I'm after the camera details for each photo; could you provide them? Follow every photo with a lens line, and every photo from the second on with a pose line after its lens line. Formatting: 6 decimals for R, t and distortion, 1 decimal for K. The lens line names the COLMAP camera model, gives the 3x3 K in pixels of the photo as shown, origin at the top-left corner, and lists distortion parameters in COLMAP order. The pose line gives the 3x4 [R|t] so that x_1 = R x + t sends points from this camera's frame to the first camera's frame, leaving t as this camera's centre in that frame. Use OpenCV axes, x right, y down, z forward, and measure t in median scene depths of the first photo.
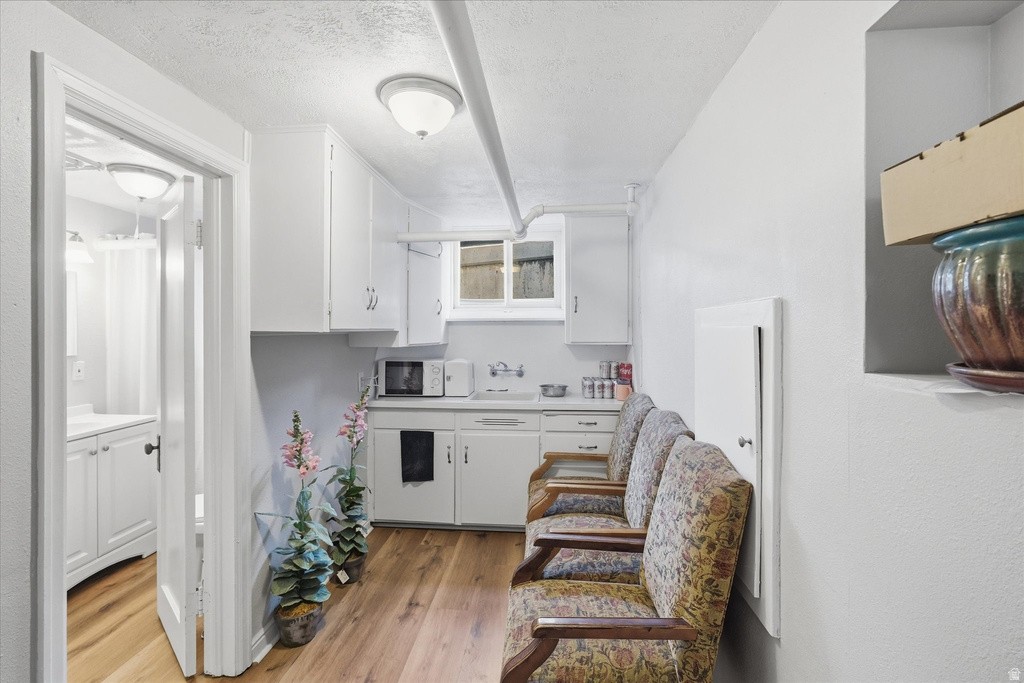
lens RADIAL K [[453.4, 0, 507.8], [0, 453.4, 334.3], [0, 0, 1]] dist [-0.001575, -0.000145]
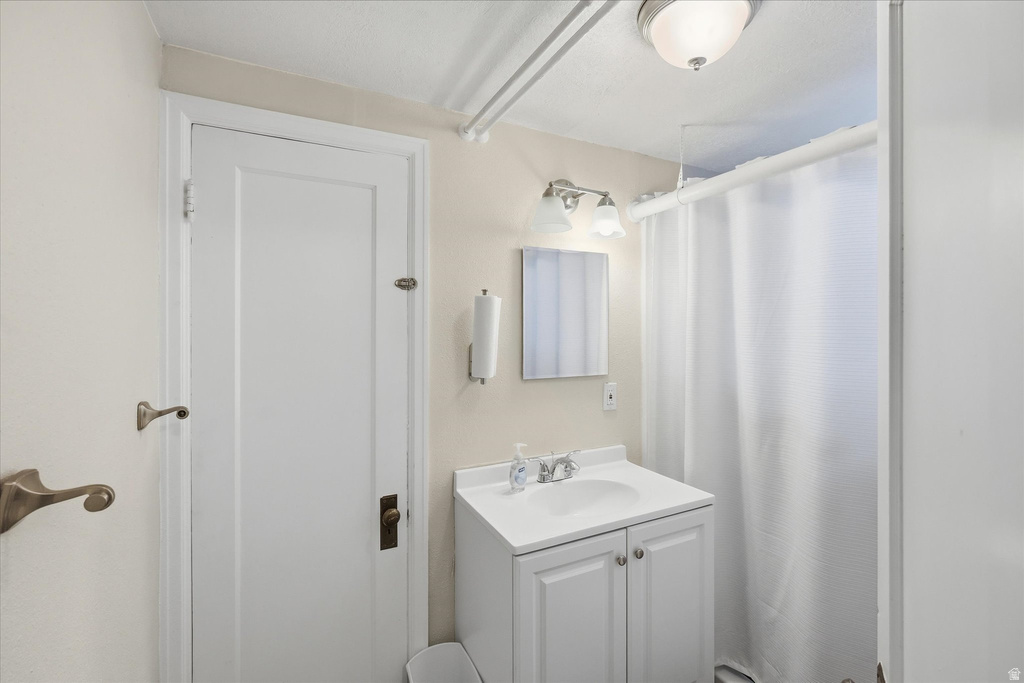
lens RADIAL K [[453.4, 0, 510.4], [0, 453.4, 336.0], [0, 0, 1]] dist [-0.001575, -0.000145]
pose [[0.529974, 0.001263, -0.848013, -0.439554], [-0.002197, 0.999998, 0.000116, -0.013058], [0.848011, 0.001802, 0.529975, 0.501818]]
